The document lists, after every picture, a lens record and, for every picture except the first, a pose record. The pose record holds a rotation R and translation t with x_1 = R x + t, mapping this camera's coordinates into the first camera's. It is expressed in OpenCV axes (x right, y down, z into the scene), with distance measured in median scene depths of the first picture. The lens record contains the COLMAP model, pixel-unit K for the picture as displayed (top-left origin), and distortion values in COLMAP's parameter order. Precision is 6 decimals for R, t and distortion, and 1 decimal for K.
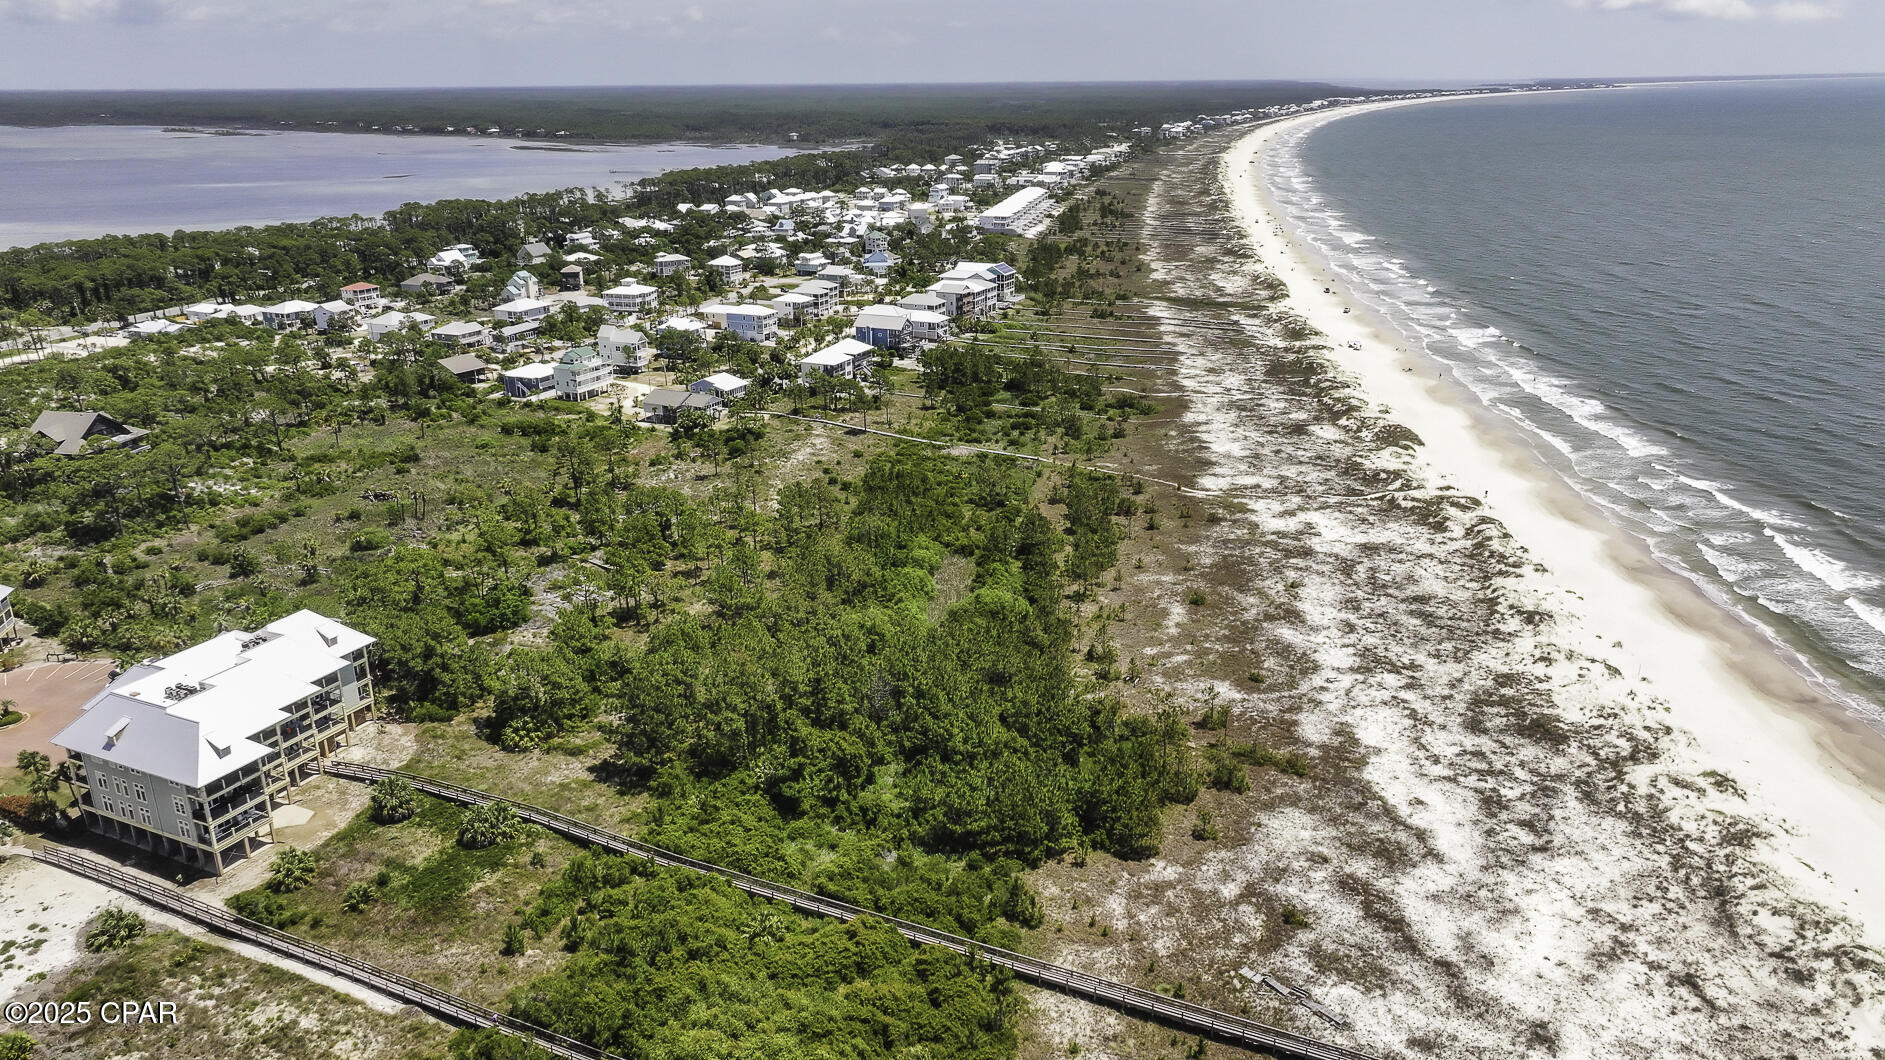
lens RADIAL K [[1320.1, 0, 940.1], [0, 1320.1, 530.3], [0, 0, 1]] dist [0.000907, 0.008192]
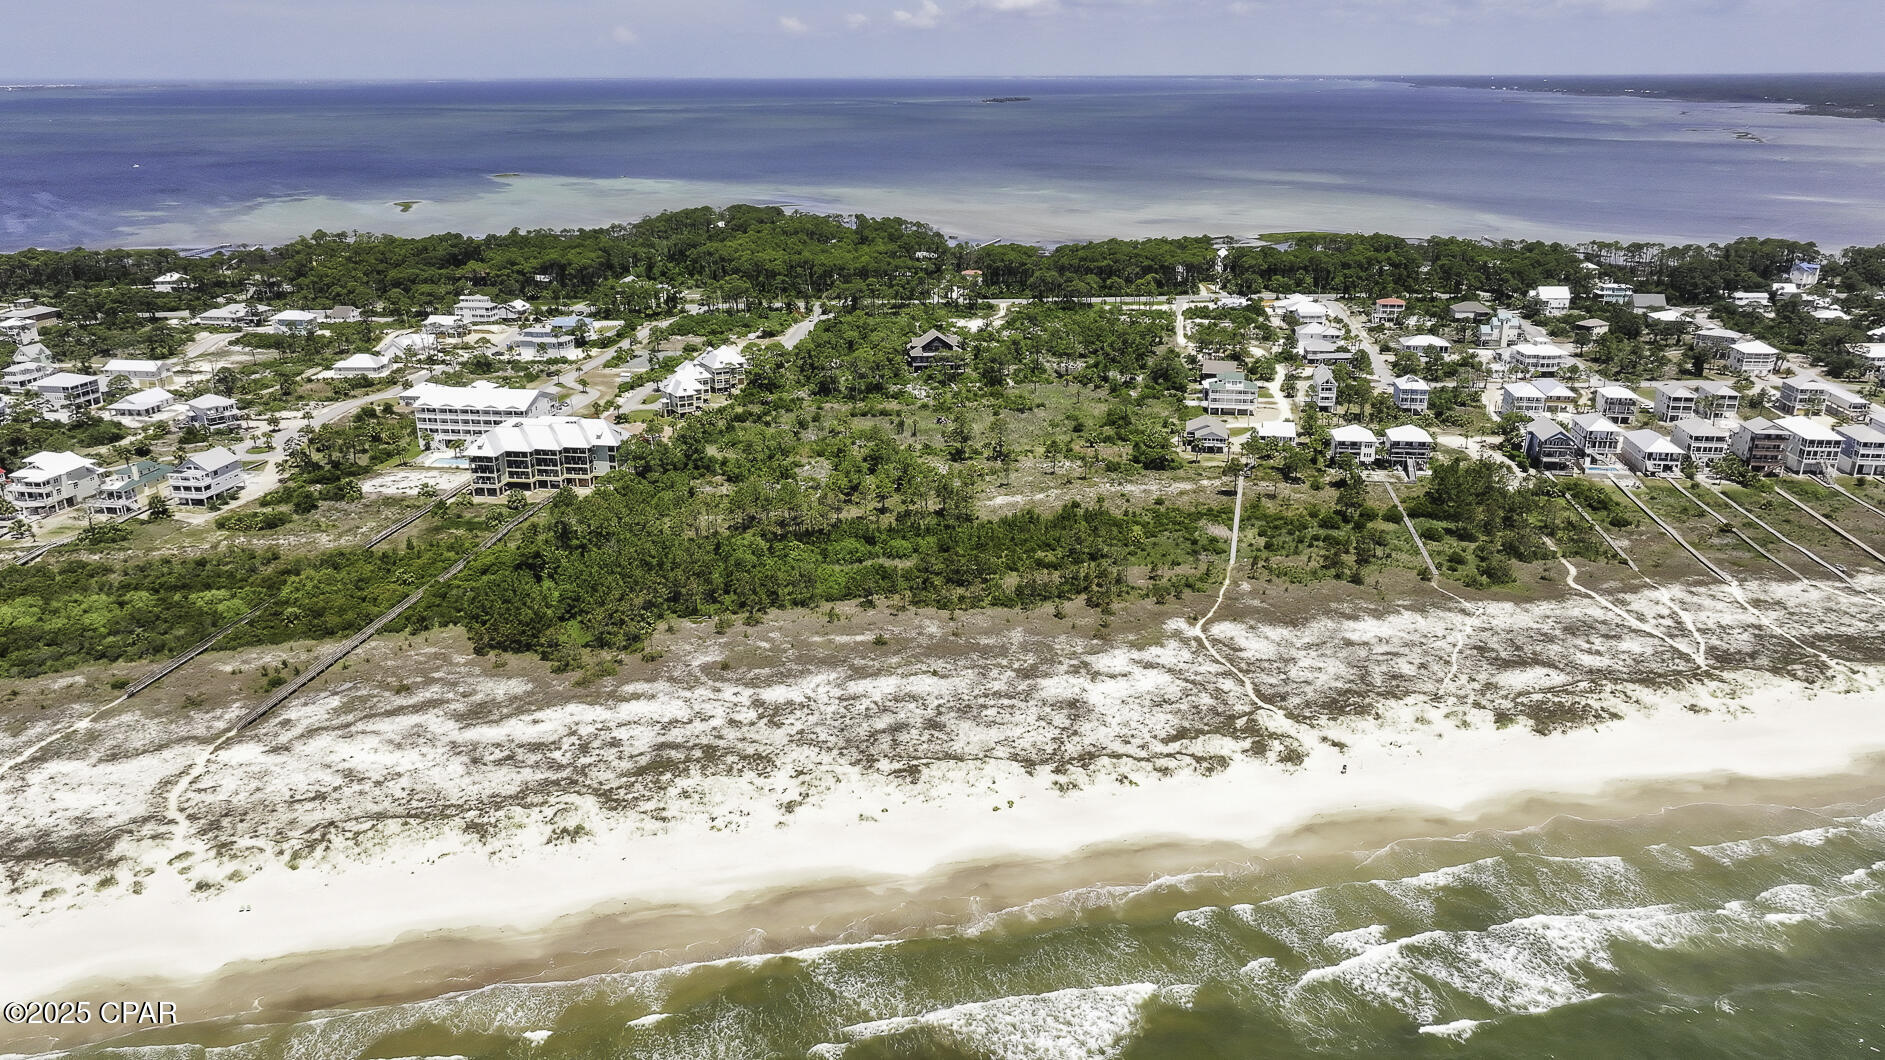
lens RADIAL K [[1320.1, 0, 942.6], [0, 1320.1, 530.2], [0, 0, 1]] dist [0.000907, 0.008192]
pose [[0.293786, 0.319190, -0.901003, 1.414572], [-0.309547, 0.923575, 0.226254, -0.366461], [0.904362, 0.212432, 0.370138, 0.683289]]
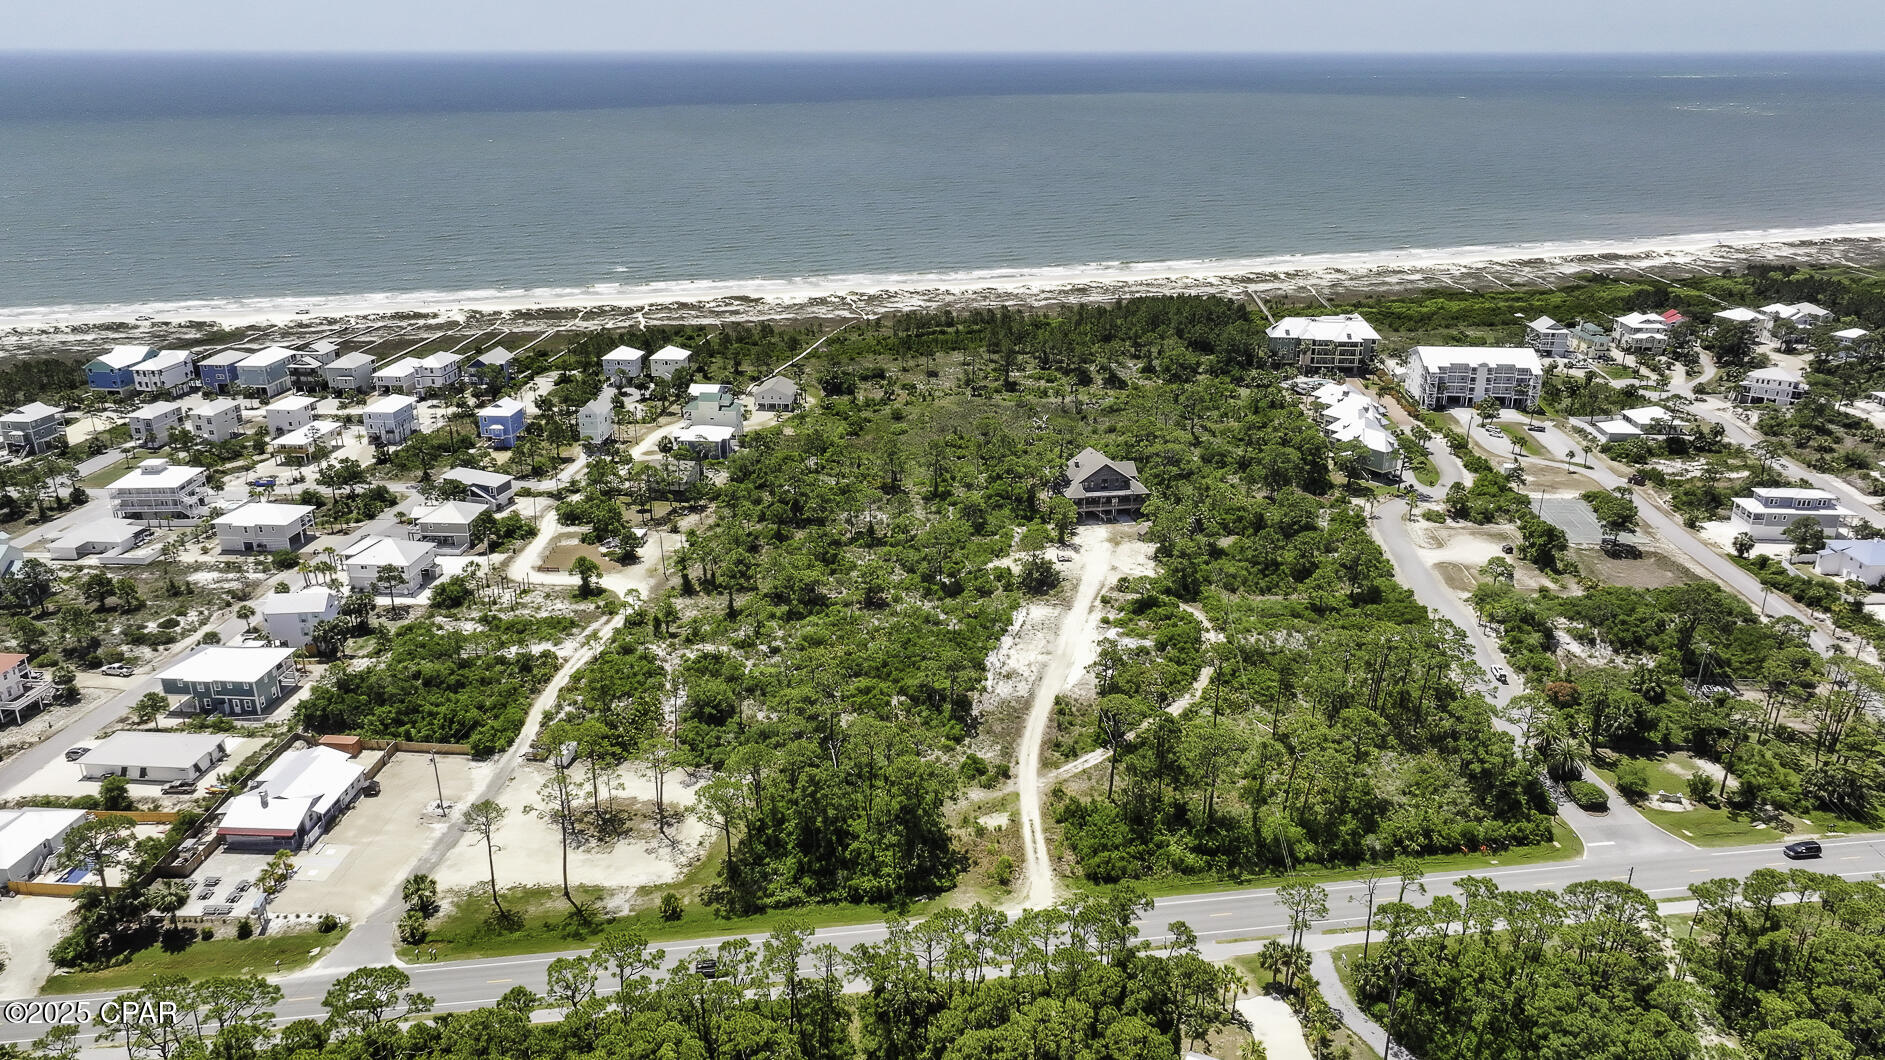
lens RADIAL K [[1320.1, 0, 949.0], [0, 1320.1, 522.1], [0, 0, 1]] dist [0.000907, 0.008192]
pose [[-0.353720, -0.320787, 0.878622, -2.371067], [0.309091, 0.846492, 0.433492, -0.835886], [-0.882805, 0.424909, -0.200269, 2.043022]]
